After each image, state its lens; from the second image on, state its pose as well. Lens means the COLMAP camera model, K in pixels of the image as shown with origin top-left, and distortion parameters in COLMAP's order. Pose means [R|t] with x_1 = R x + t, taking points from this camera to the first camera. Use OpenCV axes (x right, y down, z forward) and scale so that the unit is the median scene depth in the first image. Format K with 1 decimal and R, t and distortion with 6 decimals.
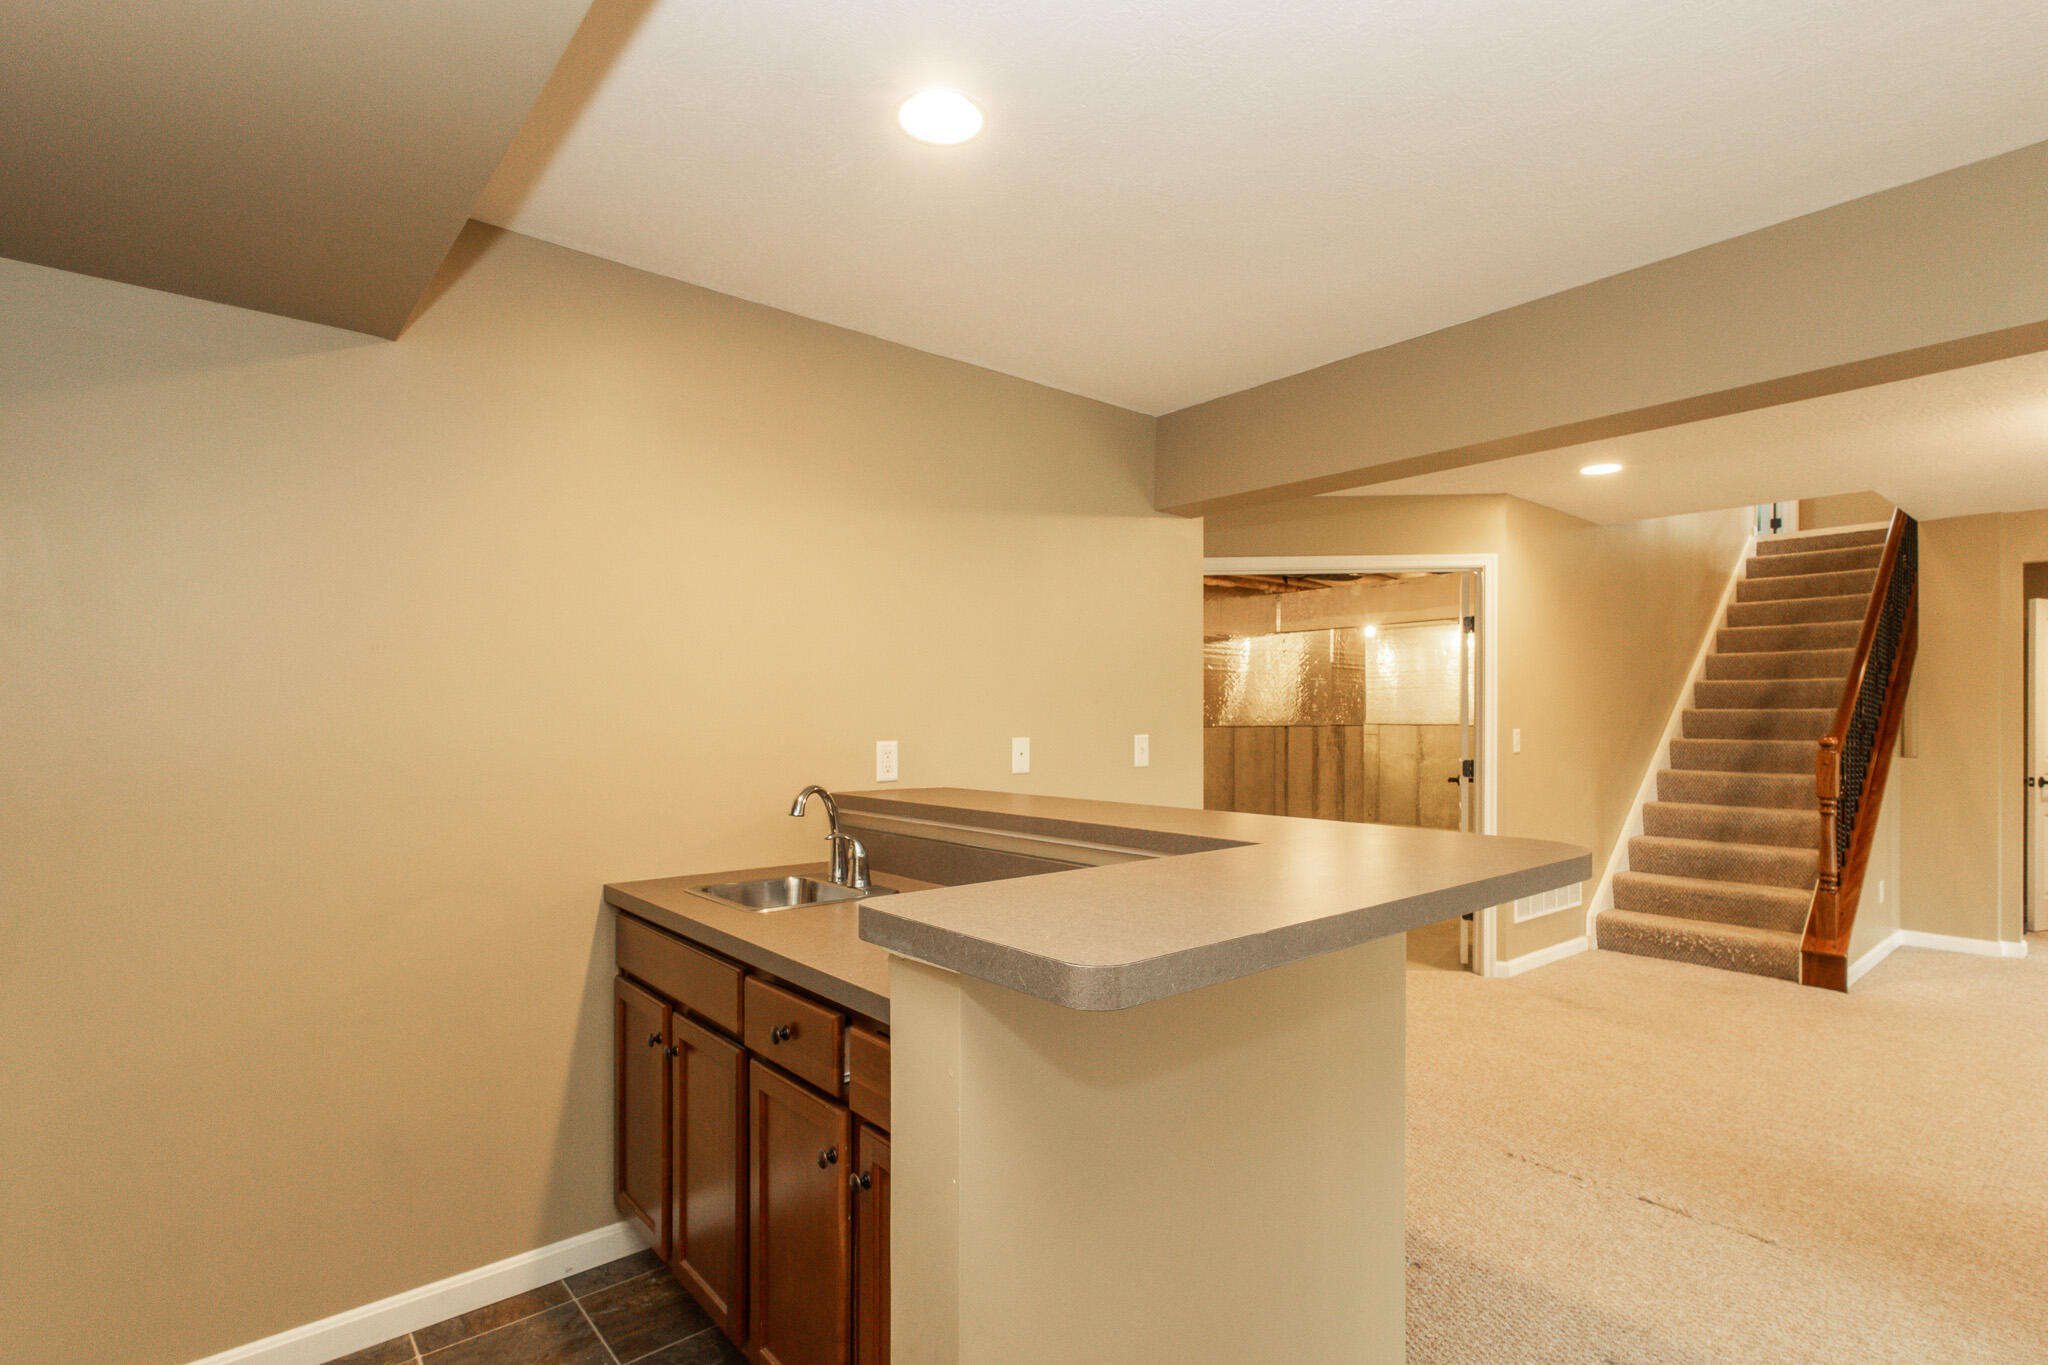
lens RADIAL K [[963.0, 0, 1015.8], [0, 963.0, 729.7], [0, 0, 1]] dist [-0.001534, 0.000220]
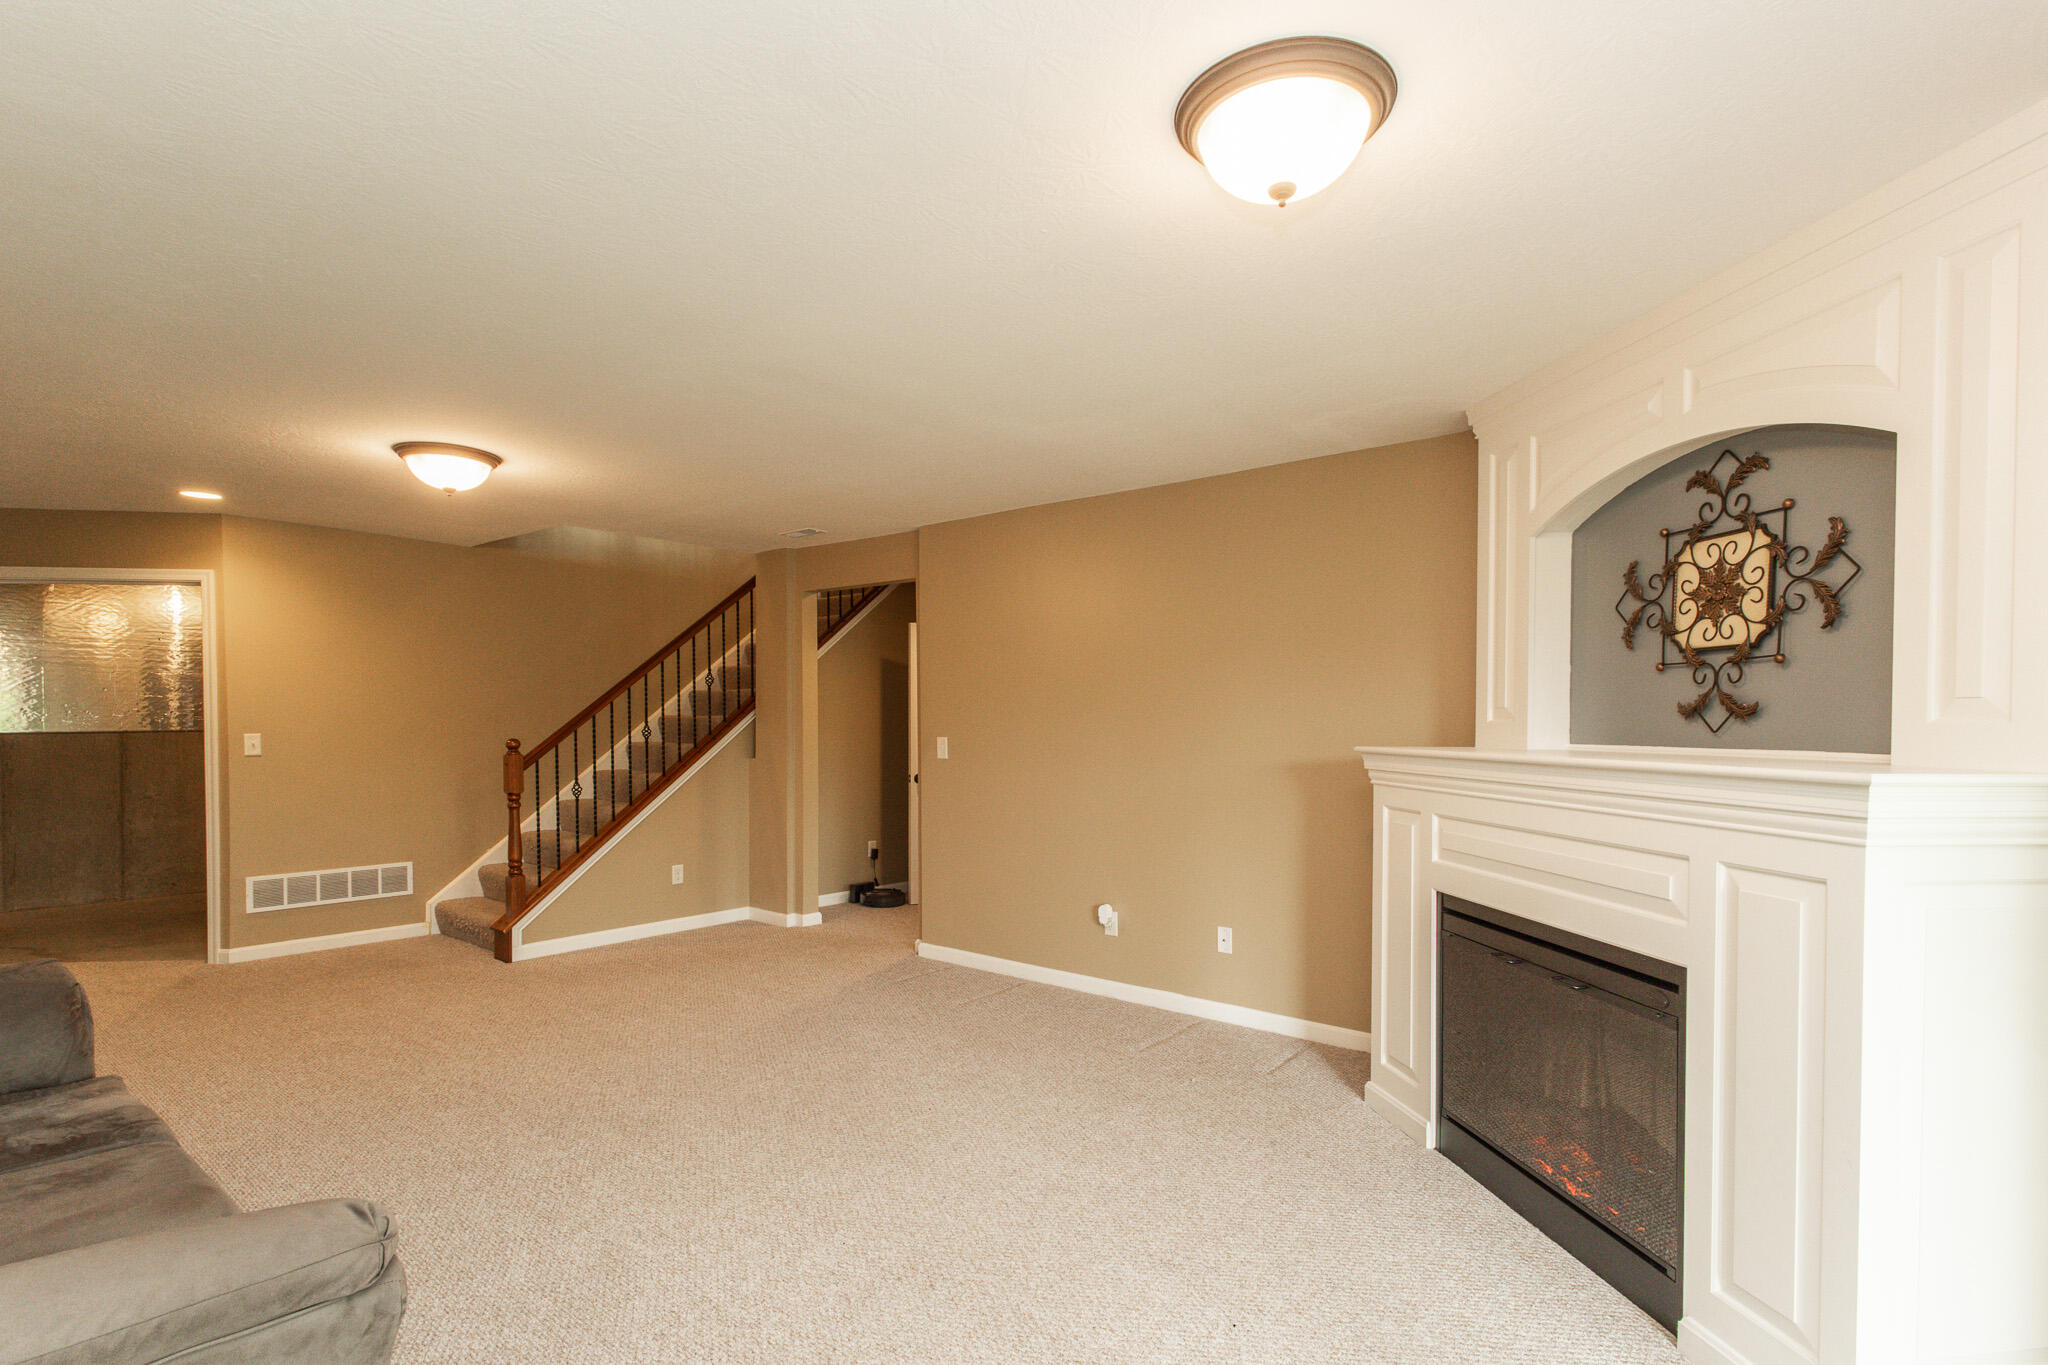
lens RADIAL K [[963.0, 0, 1015.8], [0, 963.0, 729.7], [0, 0, 1]] dist [-0.001534, 0.000220]
pose [[0.983034, -0.002540, 0.183407, 1.078544], [0.002208, 0.999996, 0.002014, -0.005009], [-0.183411, -0.001575, 0.983035, -0.198055]]
